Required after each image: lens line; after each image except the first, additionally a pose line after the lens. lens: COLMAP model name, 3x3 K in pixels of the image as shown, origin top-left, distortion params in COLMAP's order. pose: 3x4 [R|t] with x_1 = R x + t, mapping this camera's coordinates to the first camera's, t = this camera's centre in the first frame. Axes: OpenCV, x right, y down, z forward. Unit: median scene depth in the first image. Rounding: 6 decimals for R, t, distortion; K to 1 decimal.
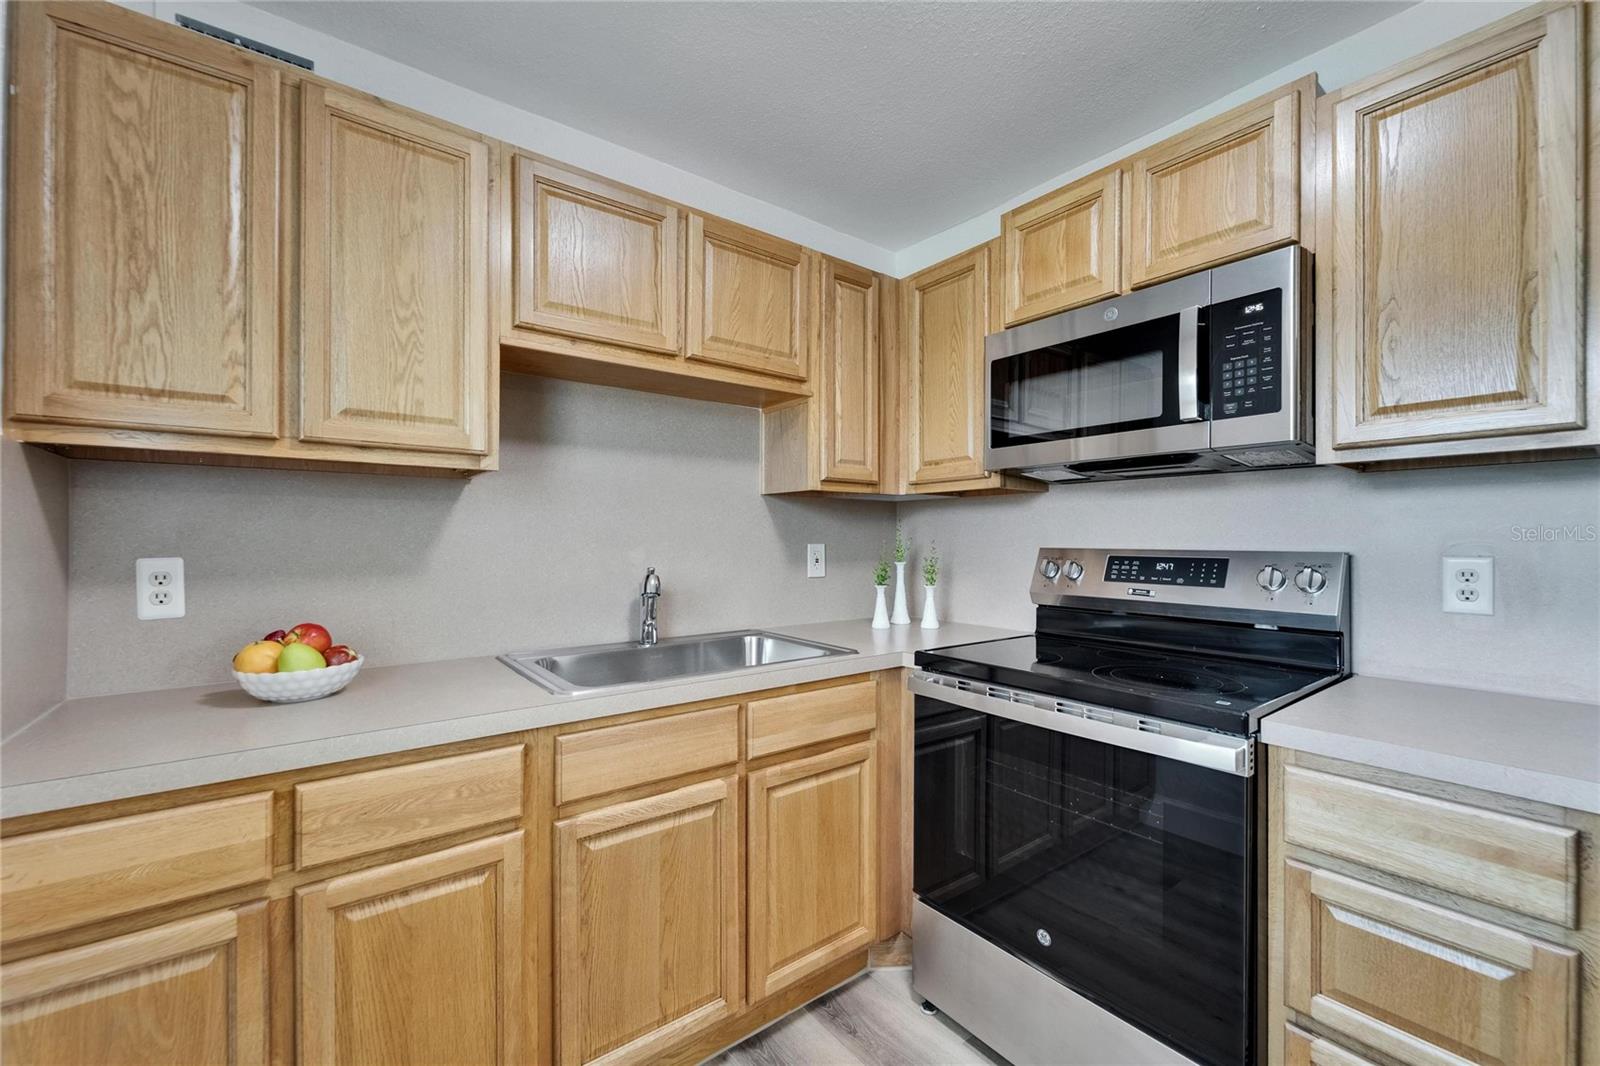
lens RADIAL K [[647.4, 0, 785.9], [0, 647.4, 539.7], [0, 0, 1]] dist [-0.000253, -0.000497]
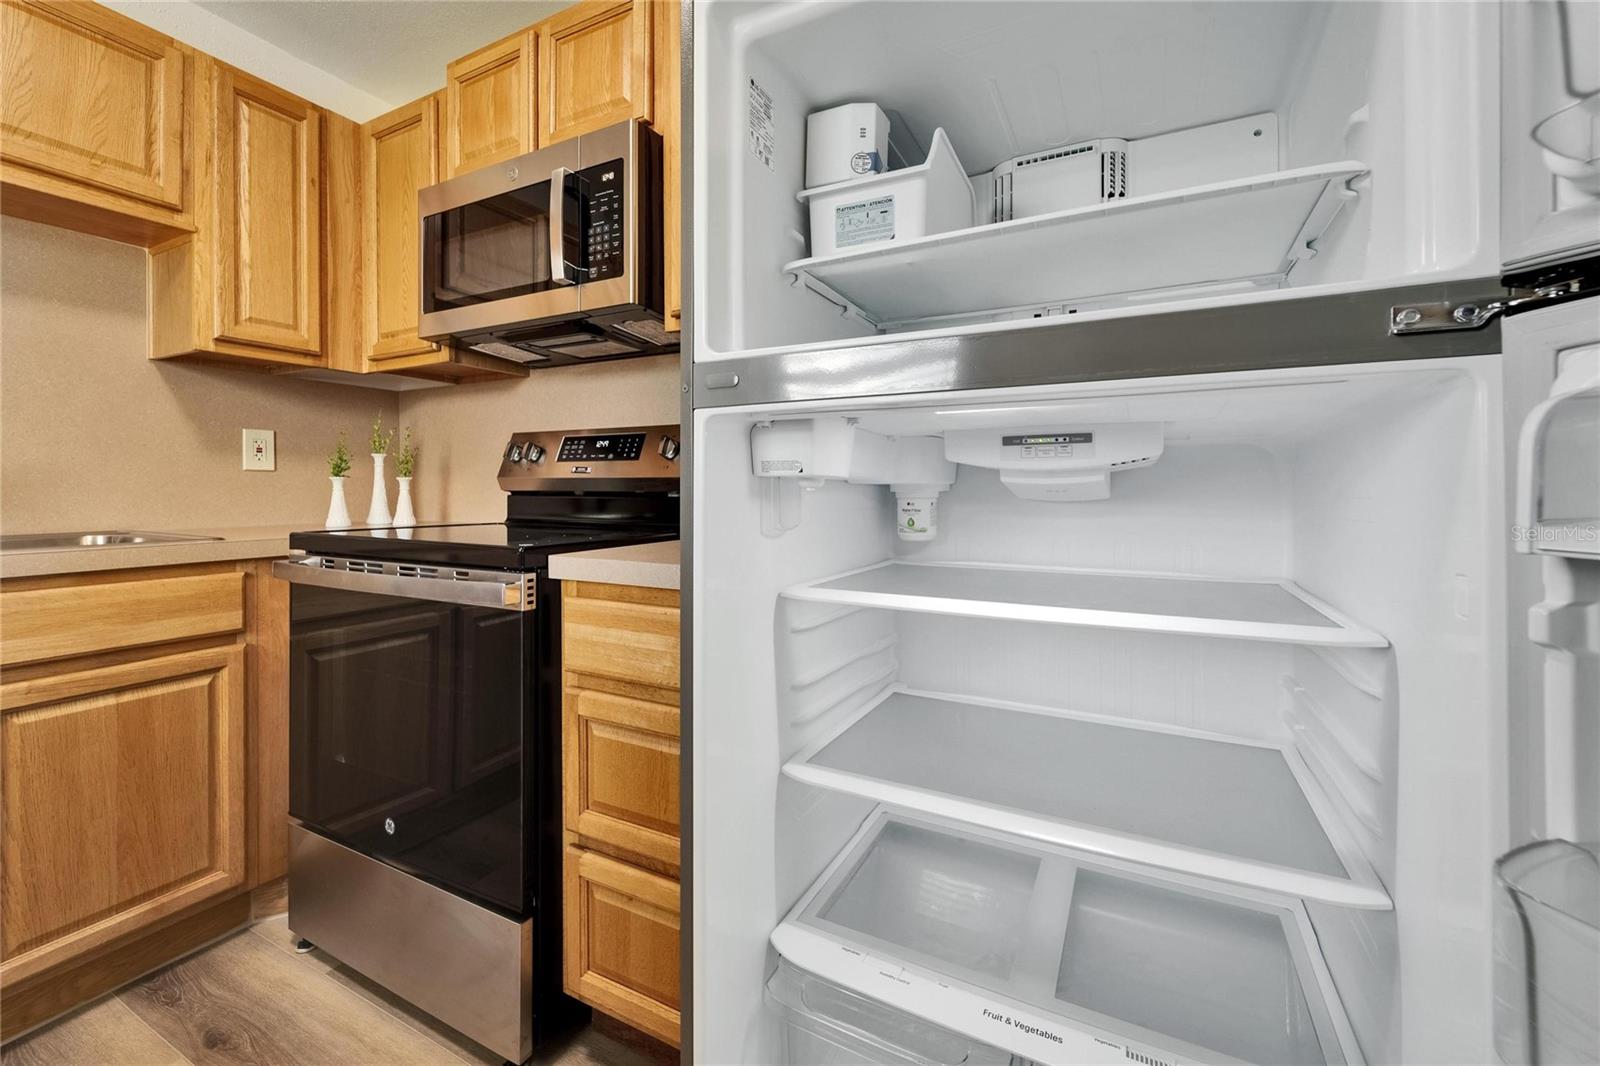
lens RADIAL K [[663.4, 0, 799.6], [0, 663.4, 489.7], [0, 0, 1]] dist [-0.000250, -0.000778]
pose [[0.901401, -0.002691, 0.432977, 0.414324], [0.001246, 0.999993, 0.003621, 0.110065], [-0.432984, -0.002725, 0.901398, -0.074545]]
